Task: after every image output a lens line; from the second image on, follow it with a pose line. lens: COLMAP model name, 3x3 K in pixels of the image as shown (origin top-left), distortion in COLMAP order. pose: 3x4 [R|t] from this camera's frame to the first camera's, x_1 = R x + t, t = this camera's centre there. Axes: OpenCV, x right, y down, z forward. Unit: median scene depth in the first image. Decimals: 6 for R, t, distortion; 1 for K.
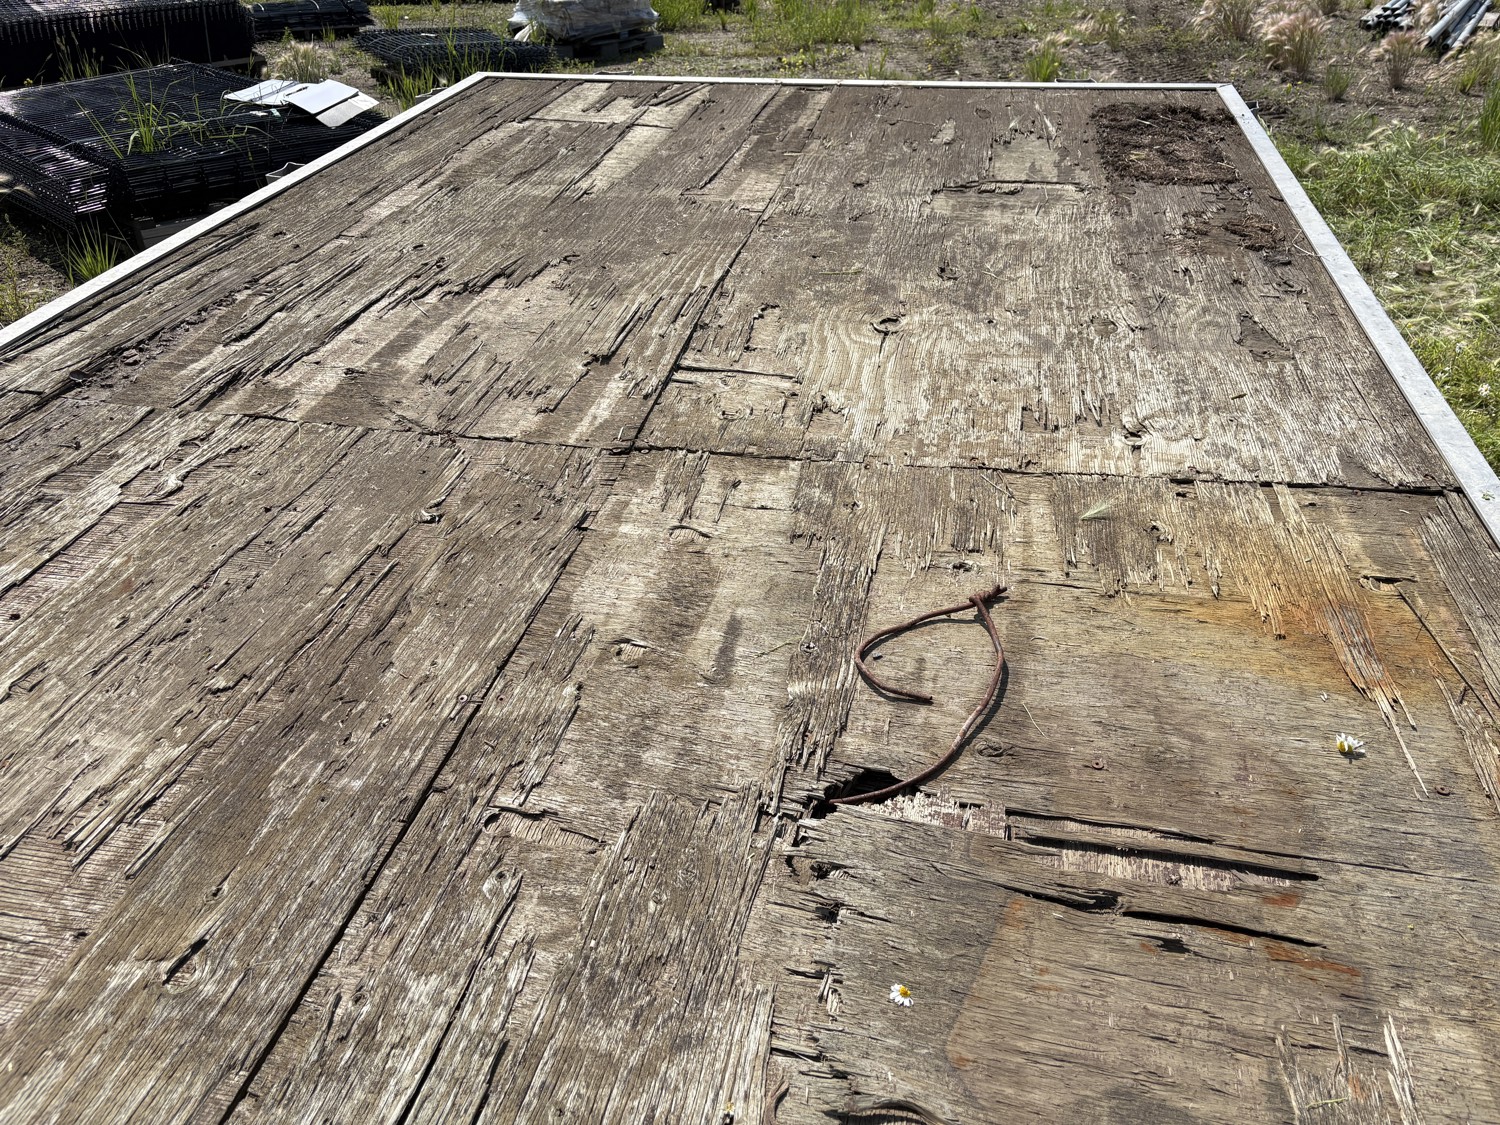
lens RADIAL K [[1147.2, 0, 750.0], [0, 1147.2, 562.5], [0, 0, 1]] dist [0.050809, -0.081759]
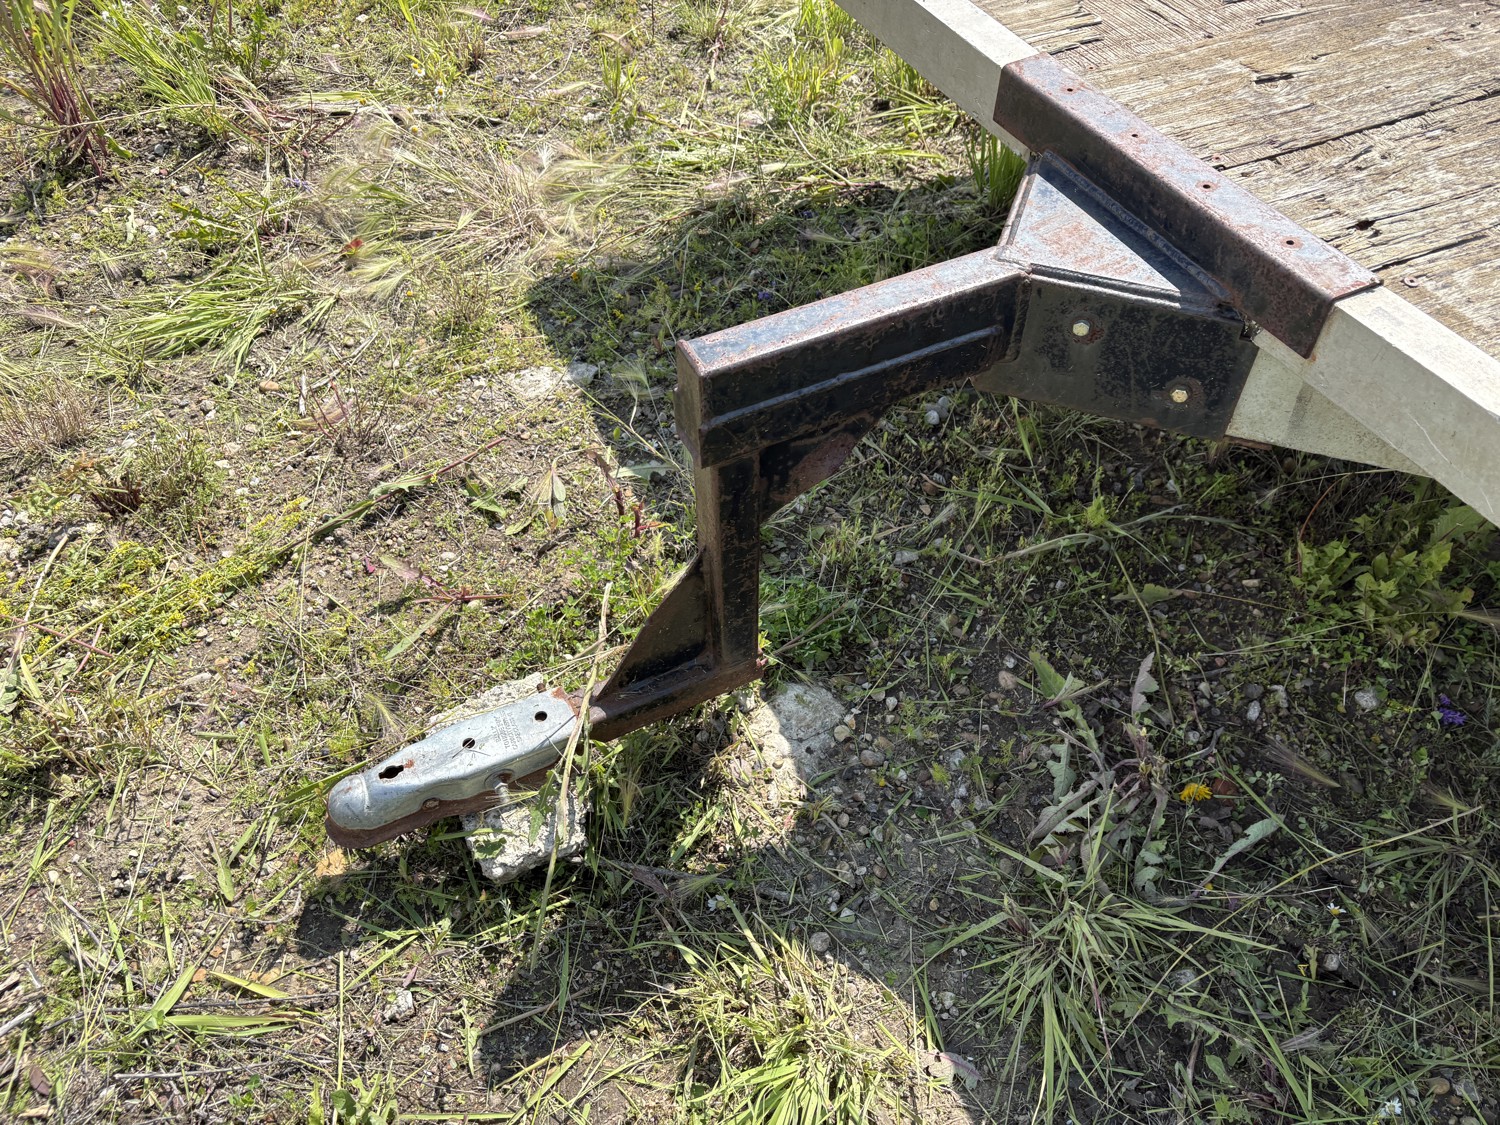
lens RADIAL K [[1122.0, 0, 730.6], [0, 1122.0, 555.9], [0, 0, 1]] dist [0.000744, -0.009220]
pose [[0.577373, 0.620276, -0.530941, 0.071851], [-0.430827, 0.783830, 0.447212, 0.264020], [0.693562, -0.029464, 0.719794, -0.156190]]
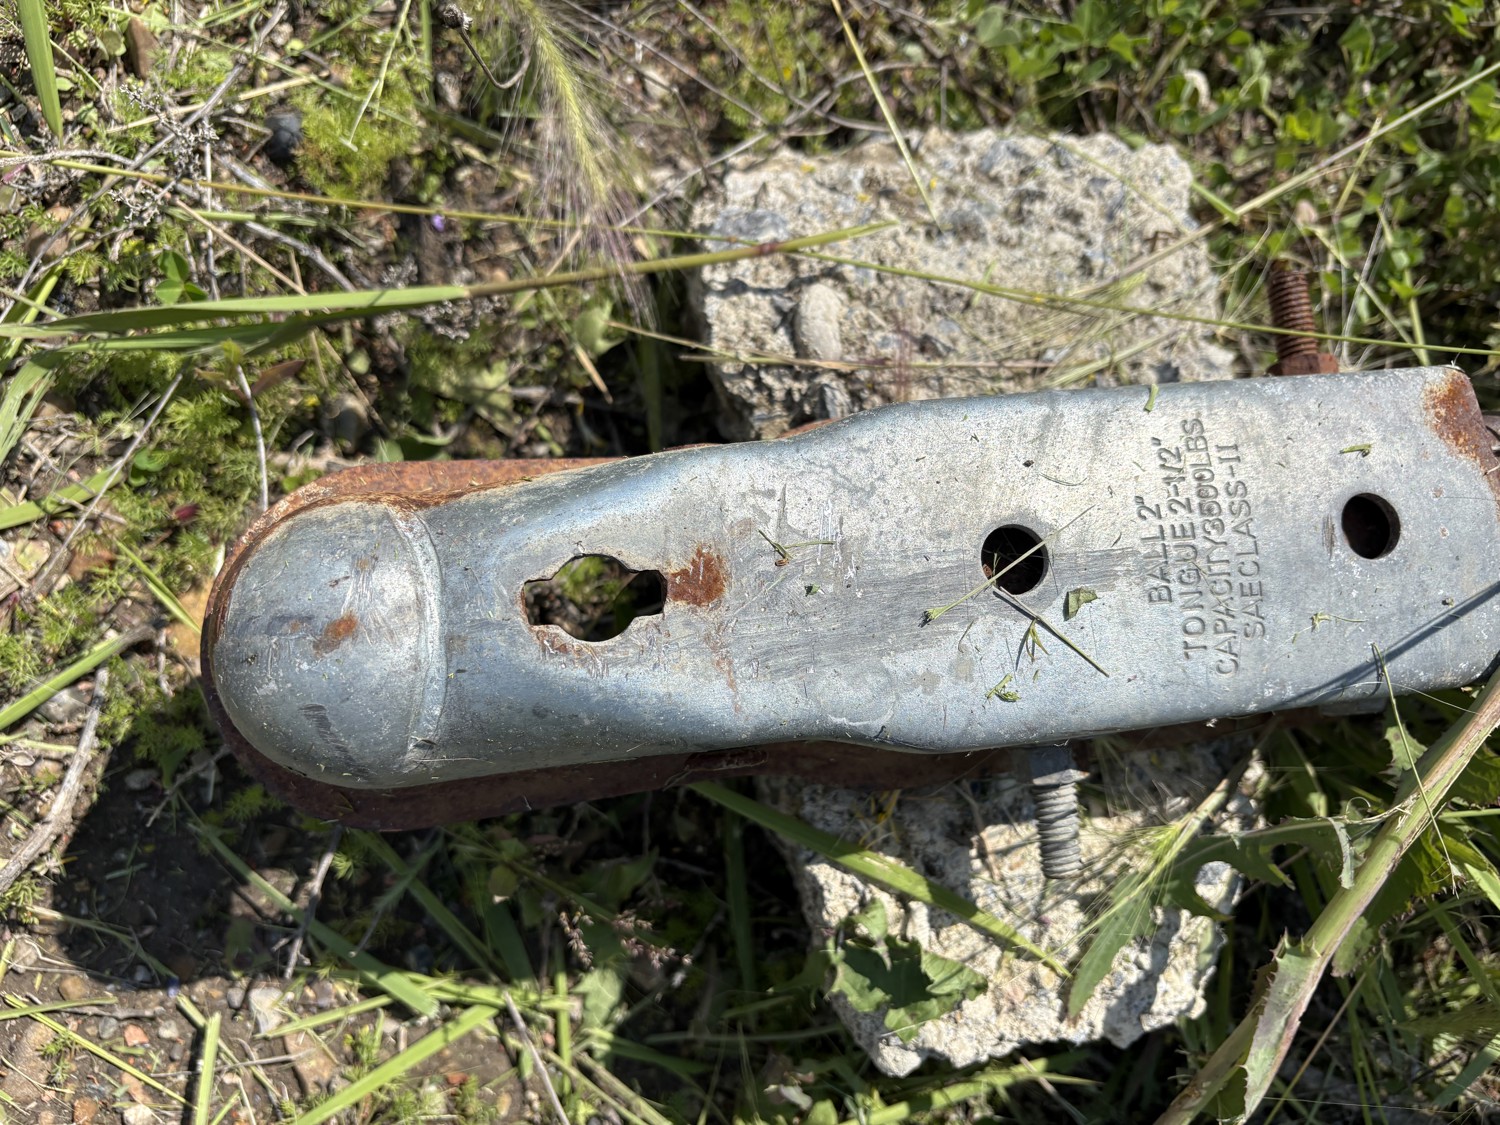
lens RADIAL K [[1147.2, 0, 750.0], [0, 1147.2, 562.5], [0, 0, 1]] dist [0.050809, -0.081759]
pose [[0.270937, 0.962026, -0.033164, -0.328921], [-0.641824, 0.206220, 0.738603, 0.663234], [0.717394, -0.178830, 0.673324, 0.120438]]
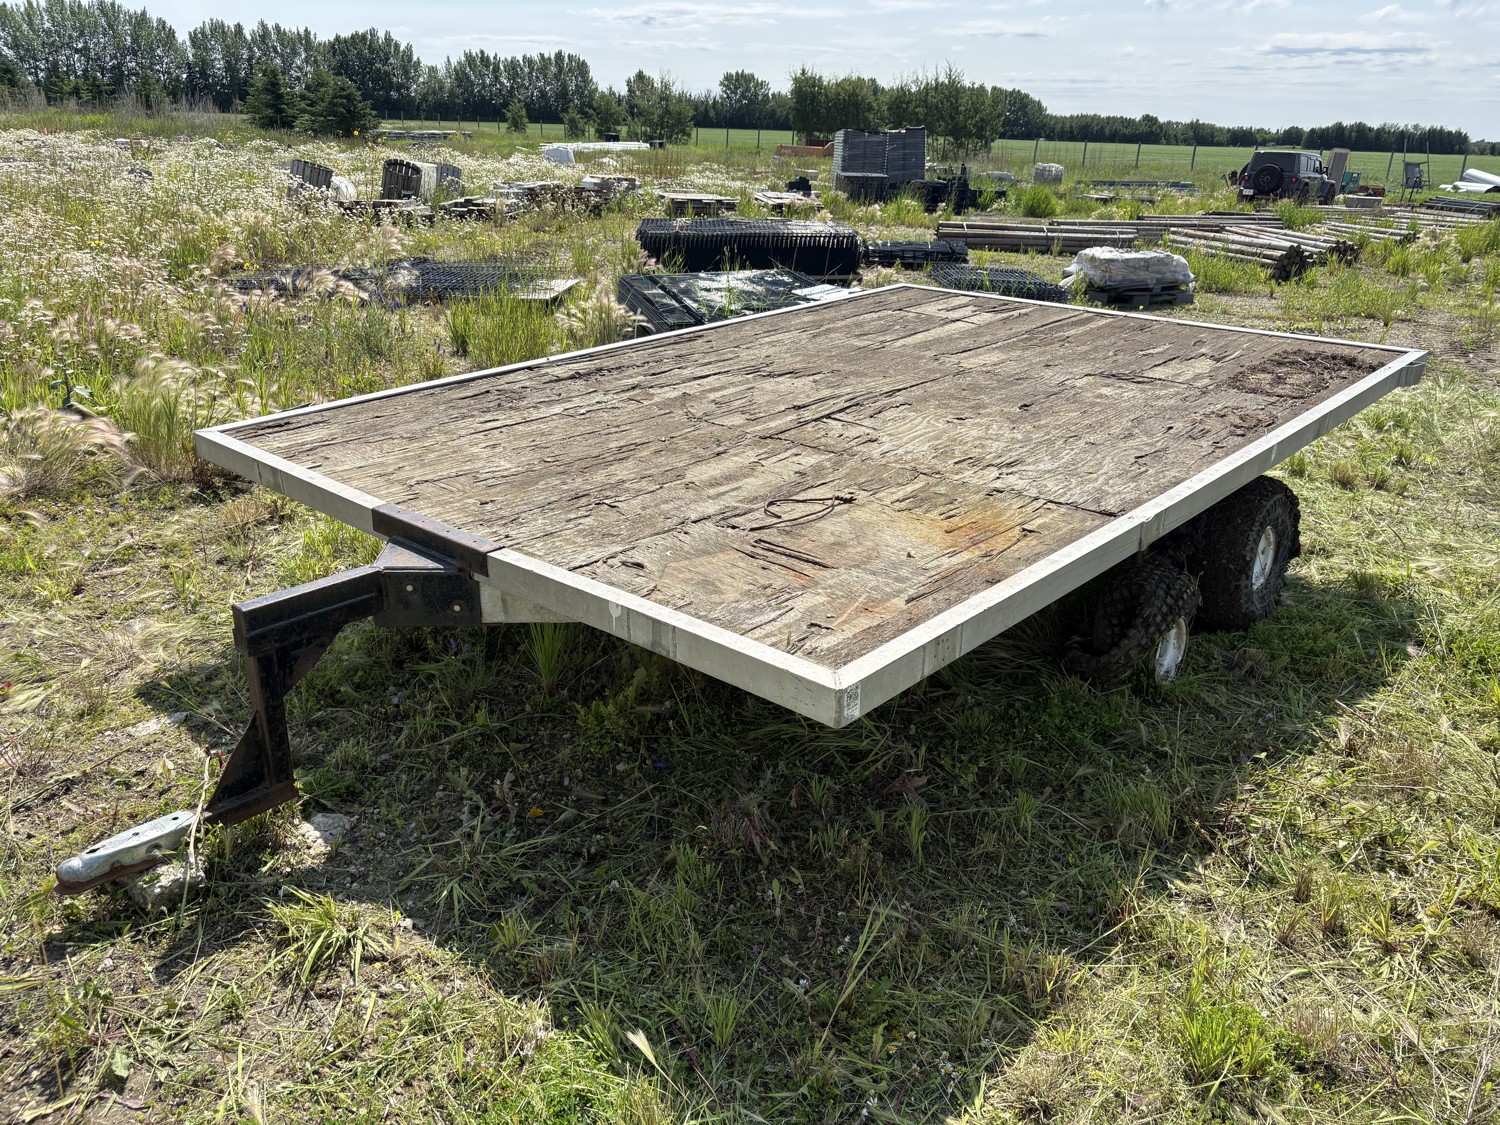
lens RADIAL K [[1147.2, 0, 750.0], [0, 1147.2, 562.5], [0, 0, 1]] dist [0.050809, -0.081759]
pose [[0.851913, 0.216445, -0.476860, 0.914015], [-0.303349, 0.946222, -0.112447, 0.361437], [0.426876, 0.240450, 0.871757, -0.754564]]
